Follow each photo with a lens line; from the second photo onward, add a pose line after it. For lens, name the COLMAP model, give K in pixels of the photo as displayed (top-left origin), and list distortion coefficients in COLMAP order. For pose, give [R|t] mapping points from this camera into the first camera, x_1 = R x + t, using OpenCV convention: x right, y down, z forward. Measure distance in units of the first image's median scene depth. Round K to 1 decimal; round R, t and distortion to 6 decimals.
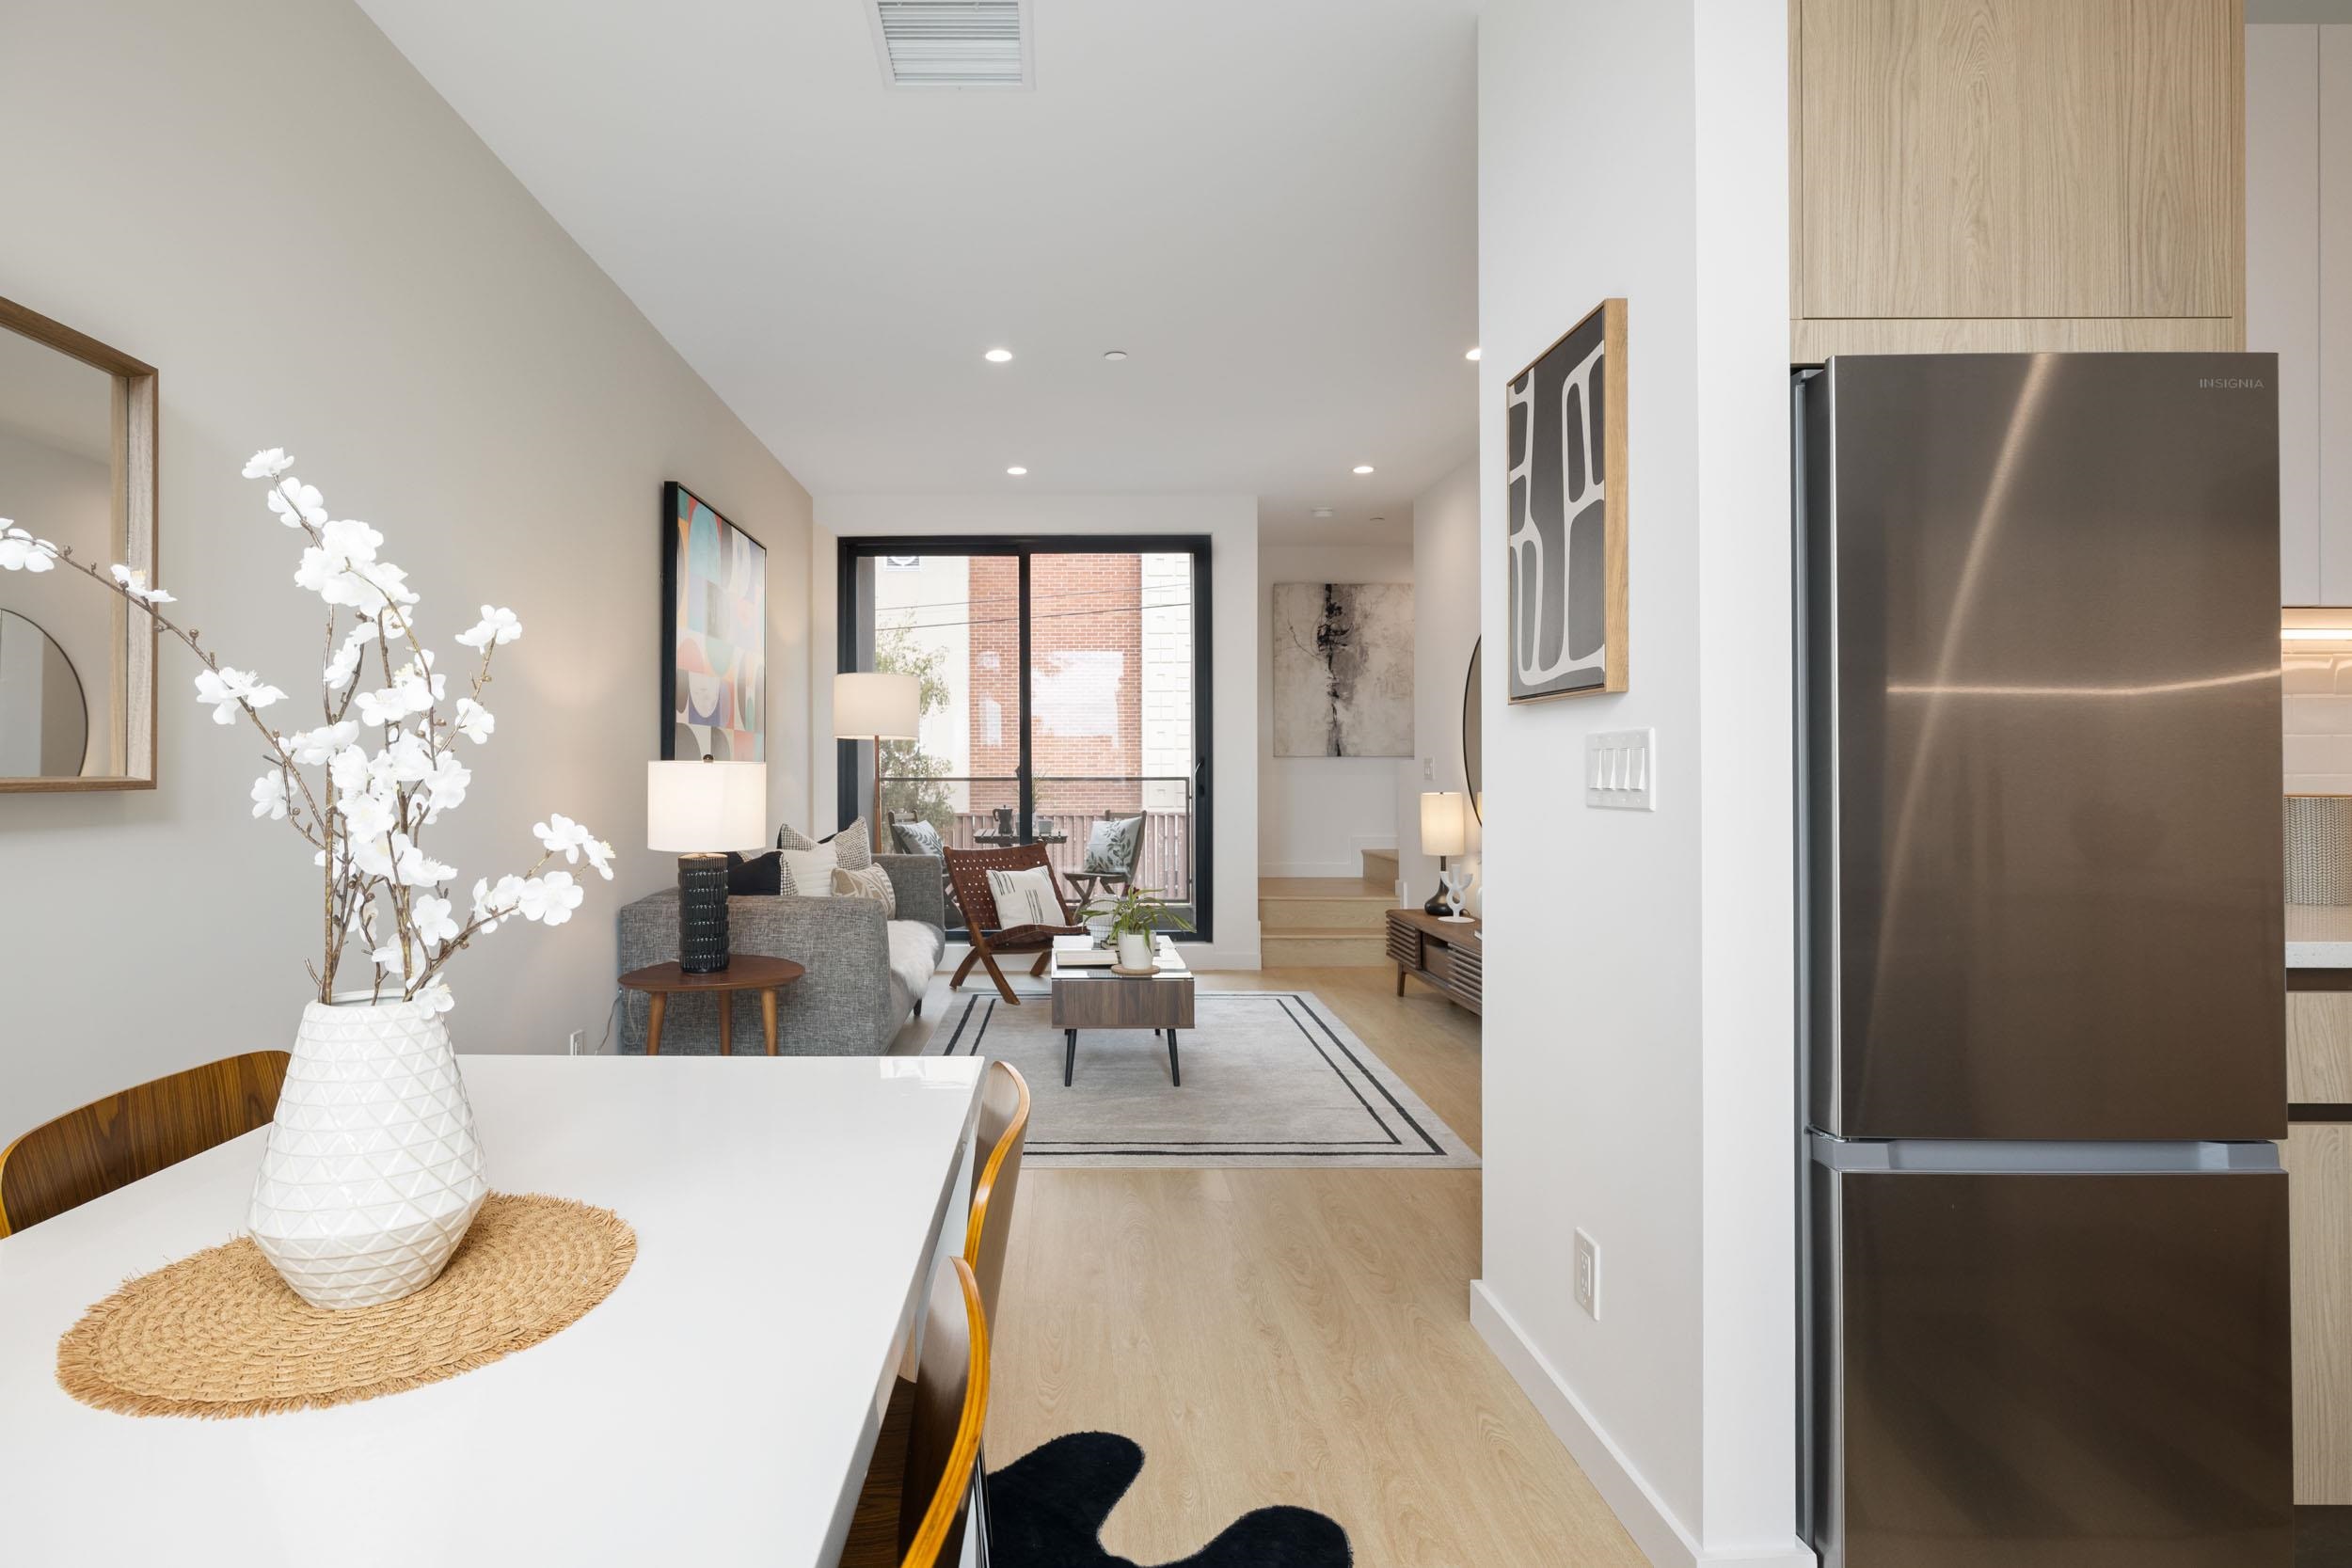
lens RADIAL K [[1197.4, 0, 1035.6], [0, 1197.4, 765.4], [0, 0, 1]] dist [-0.001770, 0.001059]
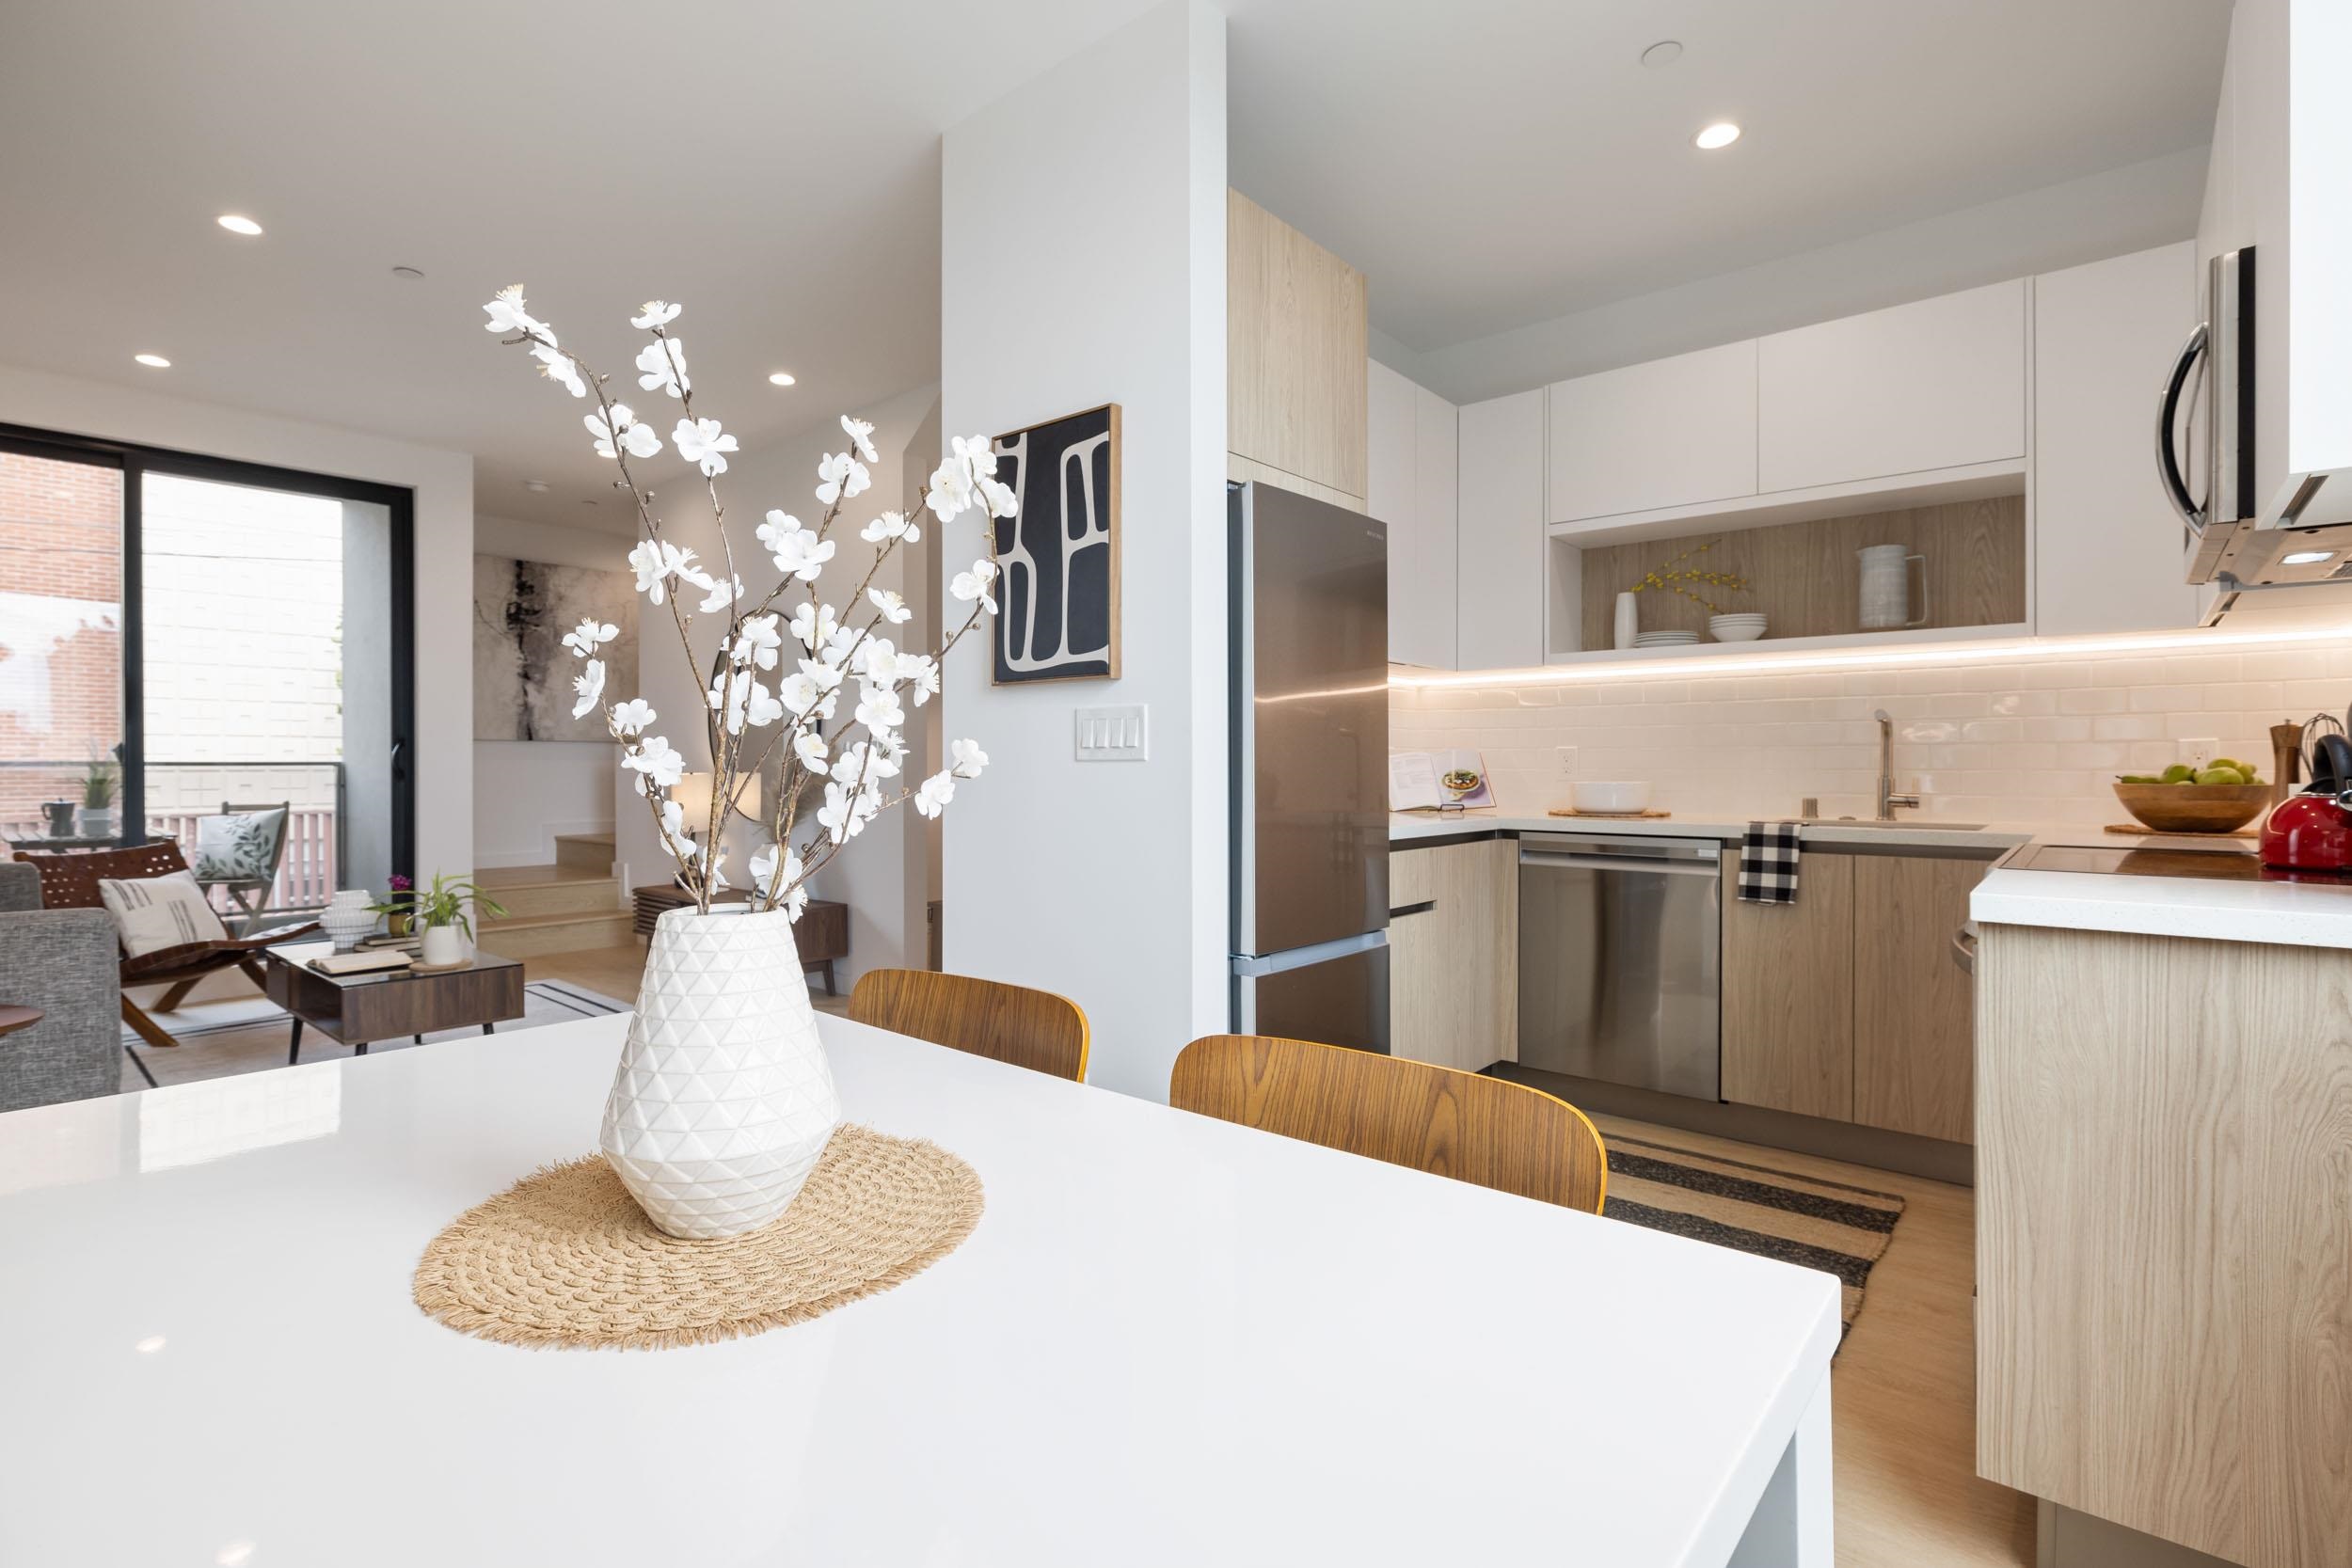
lens RADIAL K [[1131.8, 0, 1181.7], [0, 1131.8, 765.7], [0, 0, 1]] dist [-0.010004, 0.001043]
pose [[0.633007, -0.000309, 0.774146, -0.162833], [-0.002758, 0.999993, 0.002654, 0.012338], [-0.774141, -0.003815, 0.633002, 0.025482]]
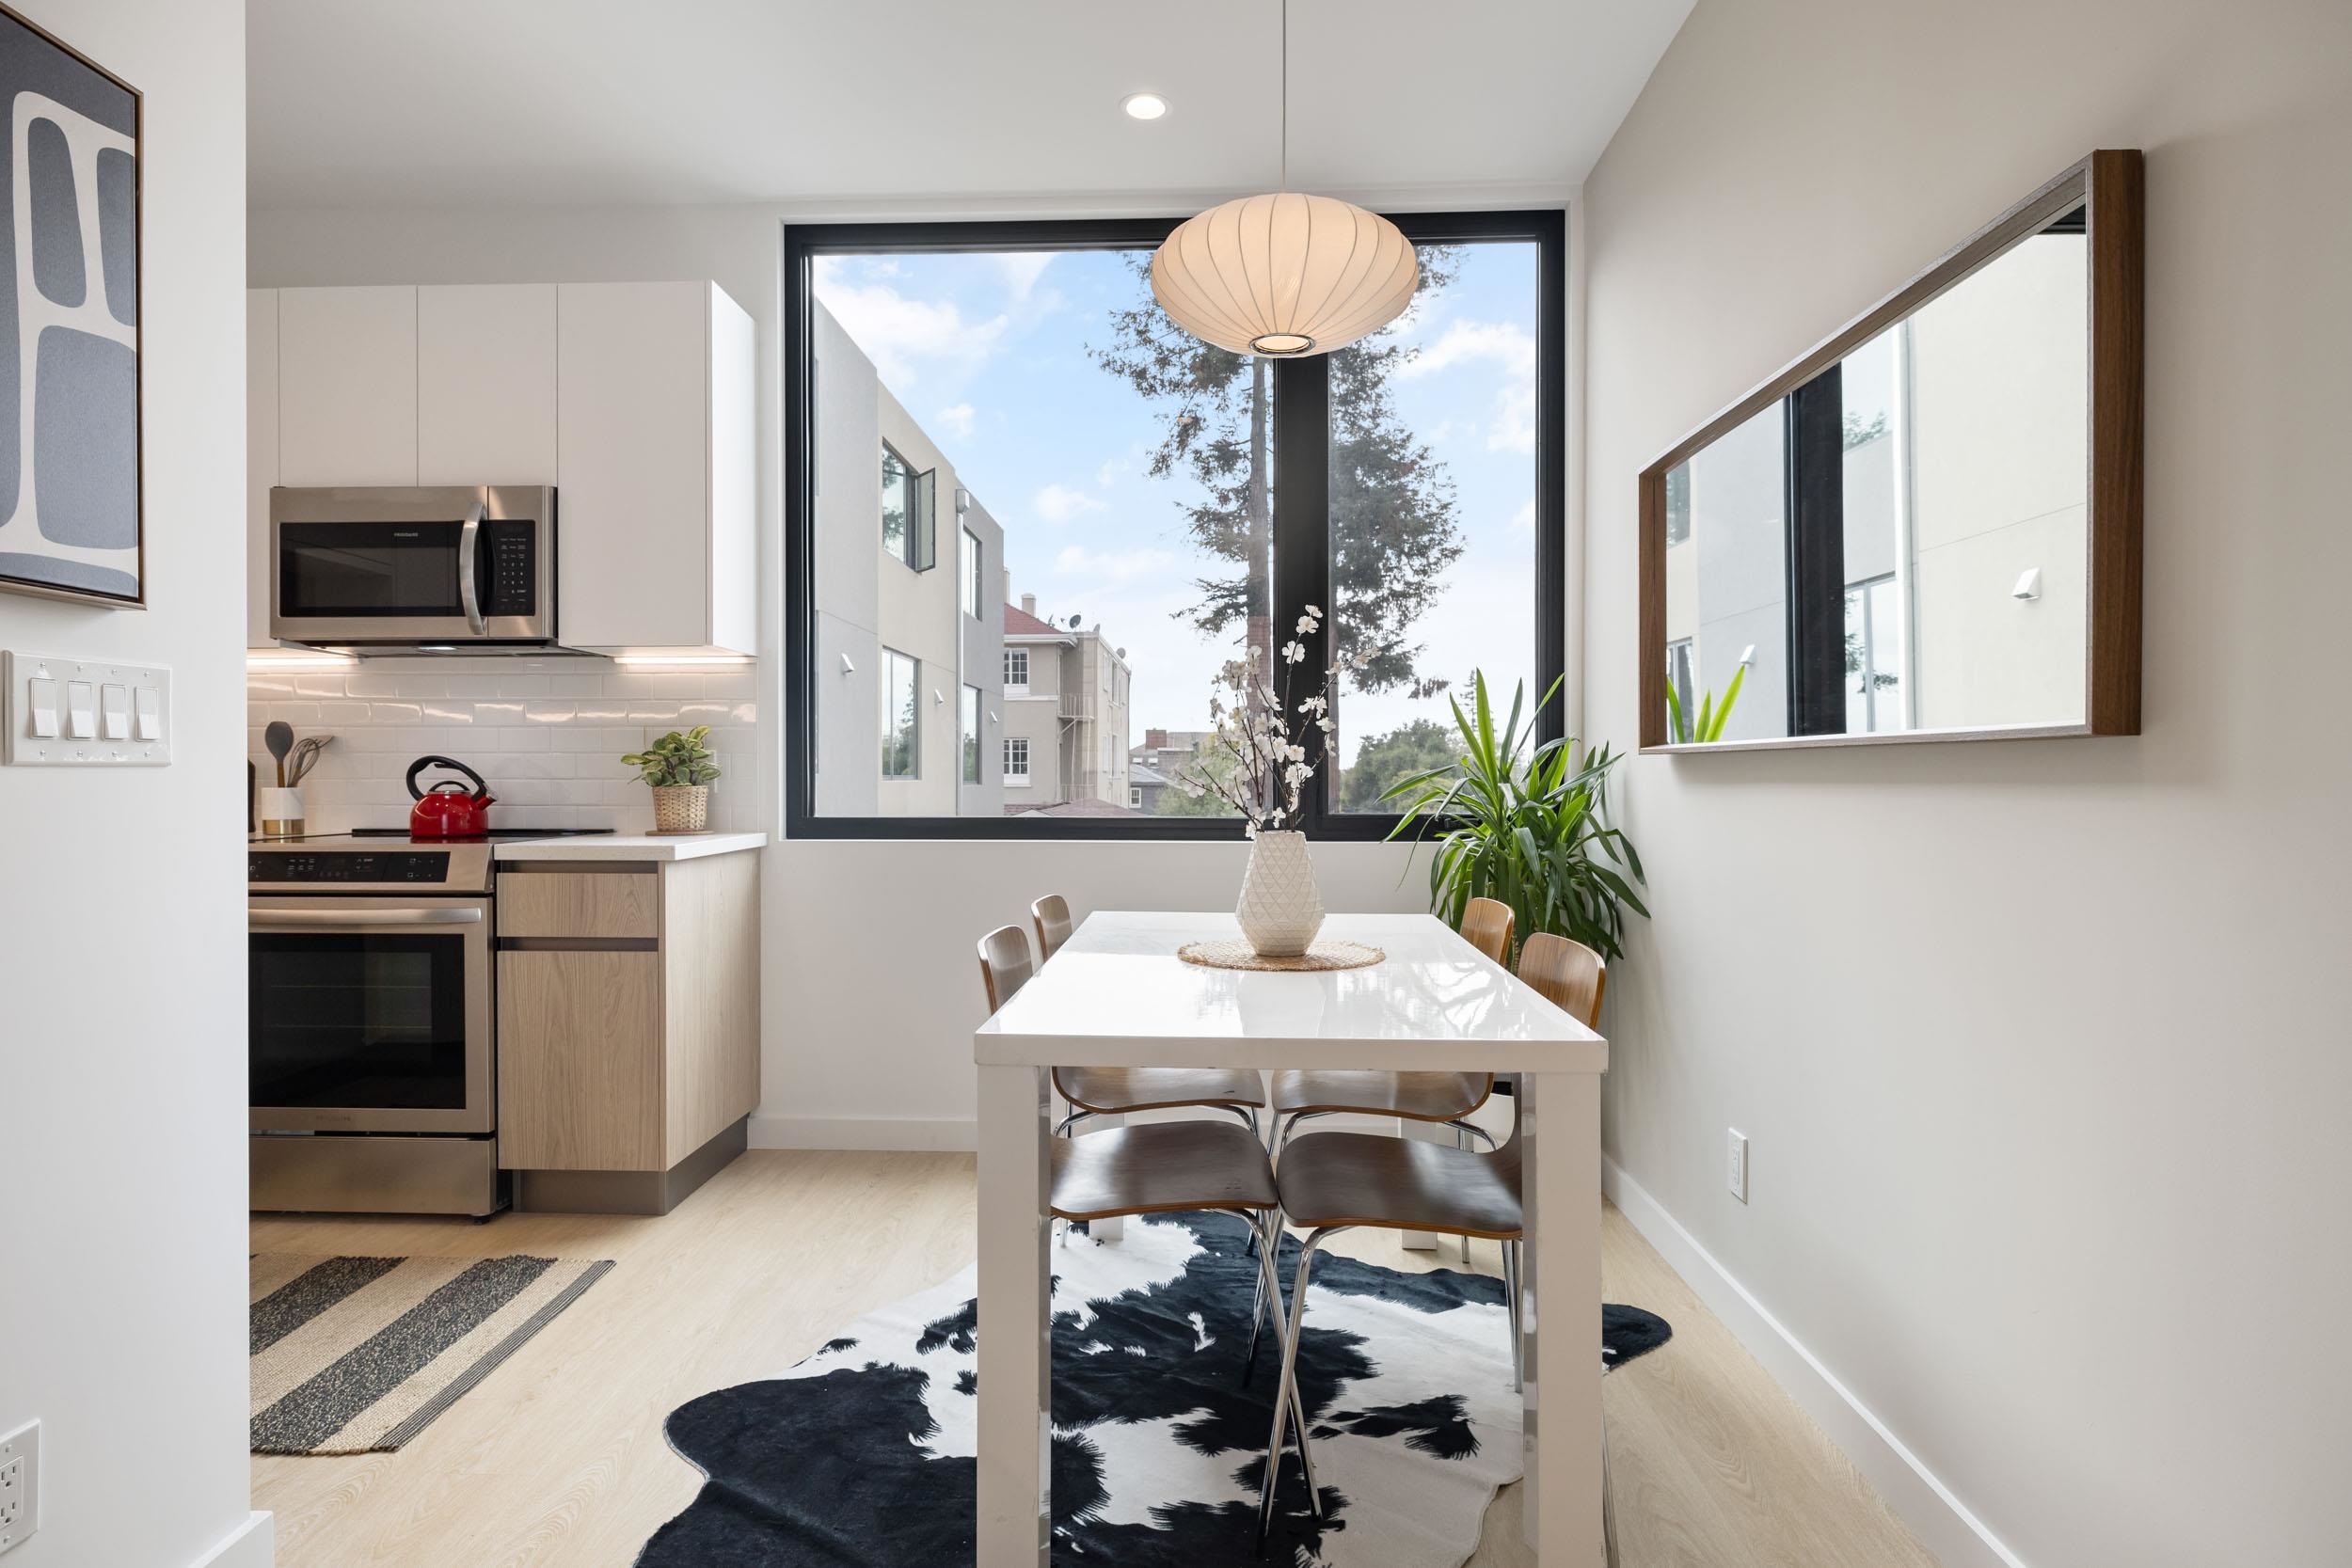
lens RADIAL K [[1260.6, 0, 1147.4], [0, 1260.6, 790.3], [0, 0, 1]] dist [-0.002299, -0.000608]
pose [[-0.999426, 0.001848, 0.033820, -0.058794], [0.002213, 0.999940, 0.010766, 0.014520], [-0.033798, 0.010835, -0.999370, 0.565059]]
